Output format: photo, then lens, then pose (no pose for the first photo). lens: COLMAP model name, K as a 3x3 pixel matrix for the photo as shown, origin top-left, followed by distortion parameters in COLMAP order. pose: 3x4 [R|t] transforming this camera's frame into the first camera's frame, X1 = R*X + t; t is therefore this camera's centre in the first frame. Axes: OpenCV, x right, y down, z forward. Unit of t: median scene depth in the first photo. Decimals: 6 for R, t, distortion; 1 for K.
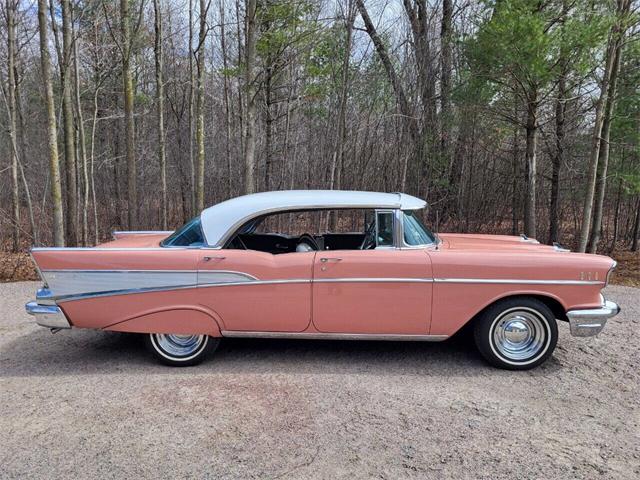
lens RADIAL K [[496.5, 0, 317.8], [0, 496.5, 237.9], [0, 0, 1]] dist [0.040019, -0.033889]
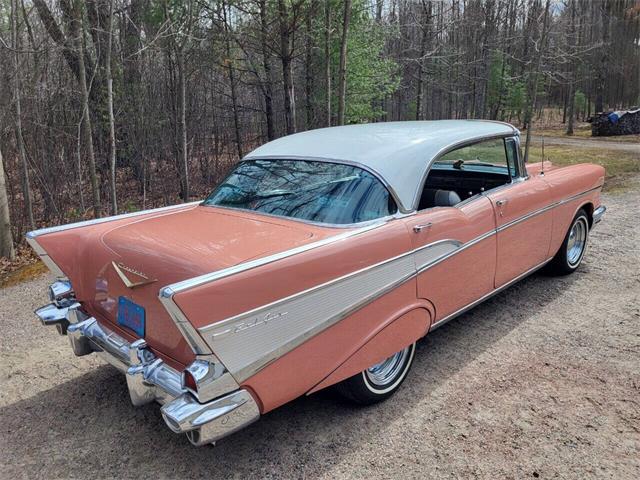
lens RADIAL K [[496.5, 0, 318.0], [0, 496.5, 239.3], [0, 0, 1]] dist [0.040019, -0.033889]
pose [[0.695773, -0.210888, 0.686605, -0.769200], [0.127591, 0.977011, 0.170790, -0.075132], [-0.706838, -0.031227, 0.706686, 0.615721]]
